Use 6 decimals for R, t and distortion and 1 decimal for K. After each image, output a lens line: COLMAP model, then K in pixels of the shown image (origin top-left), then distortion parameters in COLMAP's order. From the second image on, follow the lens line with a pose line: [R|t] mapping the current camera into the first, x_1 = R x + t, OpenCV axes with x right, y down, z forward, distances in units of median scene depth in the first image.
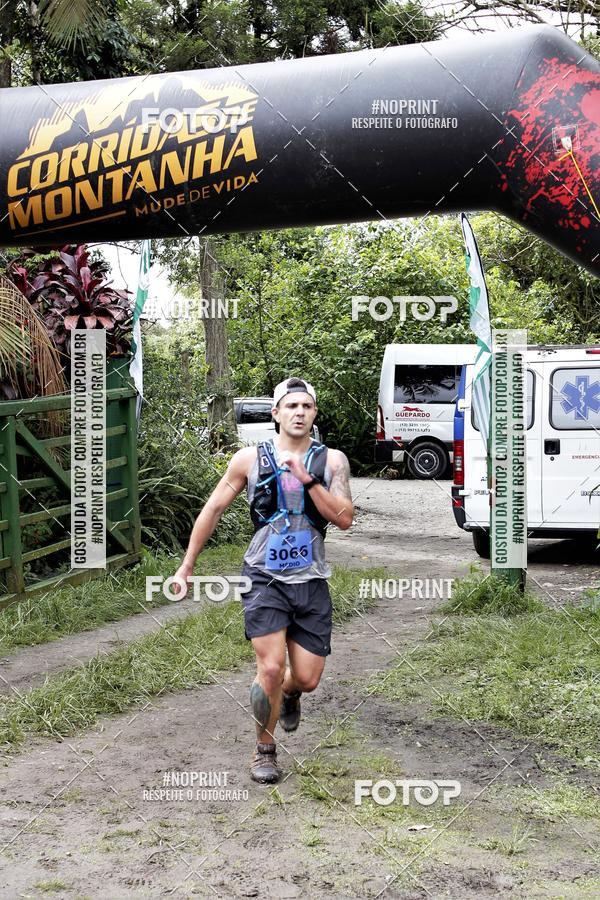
lens RADIAL K [[1607.4, 0, 353.8], [0, 1607.4, 471.0], [0, 0, 1]] dist [-0.097538, -0.151156]
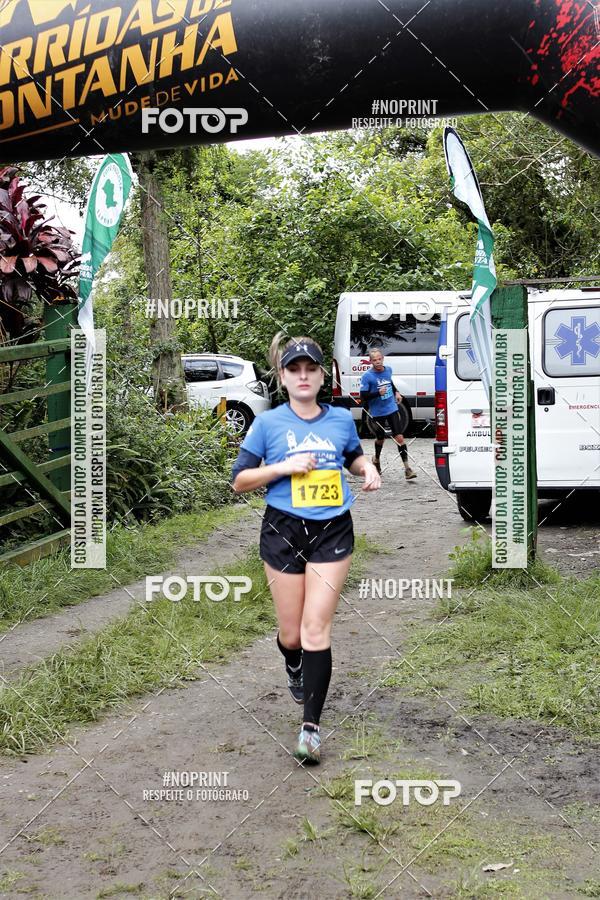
lens RADIAL K [[1623.0, 0, 314.8], [0, 1623.0, 495.0], [0, 0, 1]] dist [-0.107446, -0.017436]
pose [[0.999440, -0.023120, 0.024186, -0.044049], [0.022214, 0.999064, 0.037109, 0.005366], [-0.025022, -0.036551, 0.999018, 0.147657]]
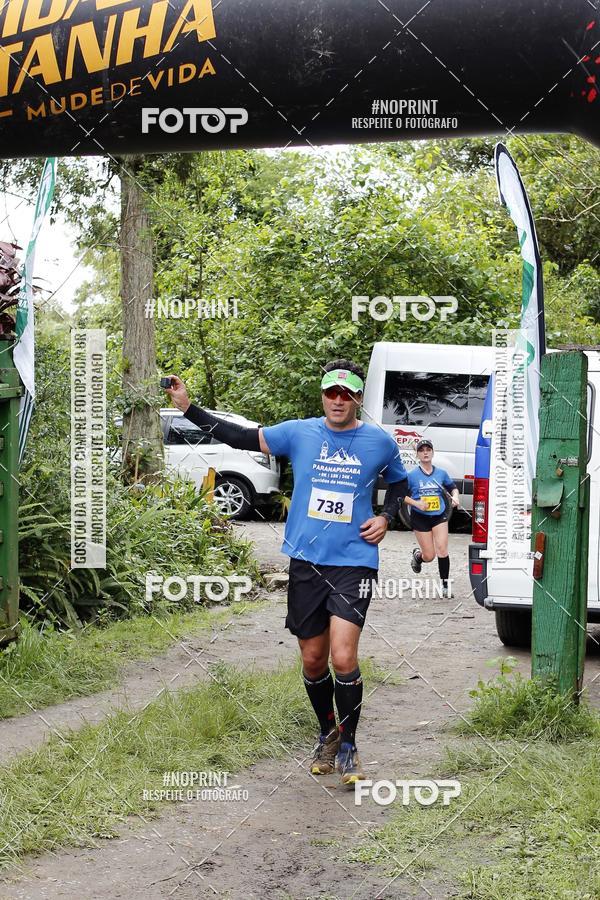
lens RADIAL K [[2087.7, 0, 359.9], [0, 2087.7, 472.5], [0, 0, 1]] dist [-0.104808, -0.052338]
pose [[0.999011, 0.037452, 0.023976, -0.014693], [-0.036965, 0.999107, -0.020450, -0.002101], [-0.024720, 0.019543, 0.999503, 0.146885]]
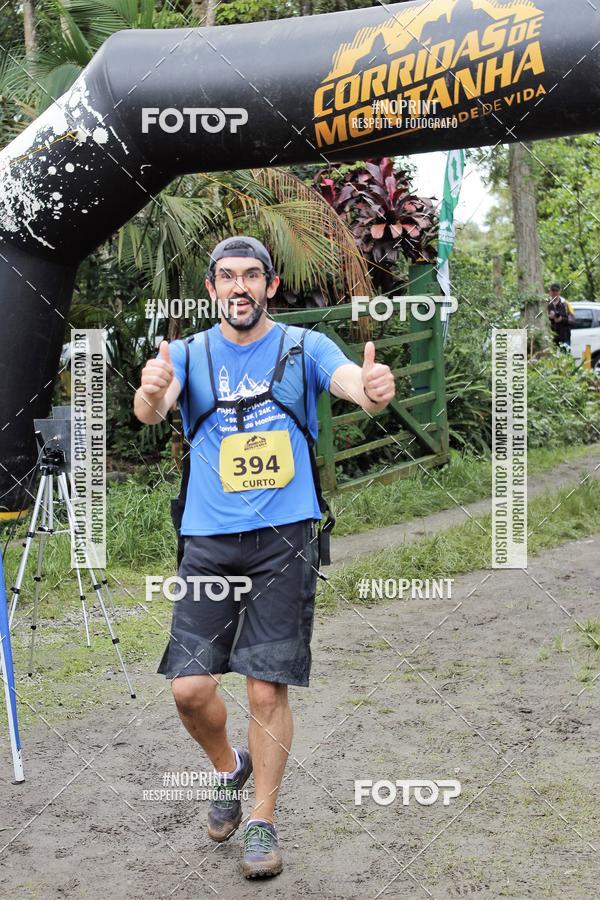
lens RADIAL K [[1830.7, 0, 239.0], [0, 1830.7, 448.6], [0, 0, 1]] dist [-0.102541, -0.125456]
pose [[0.967302, -0.010435, -0.253414, 0.044703], [0.017862, 0.999475, 0.027025, 0.018091], [0.252999, -0.030667, 0.966980, -0.216644]]
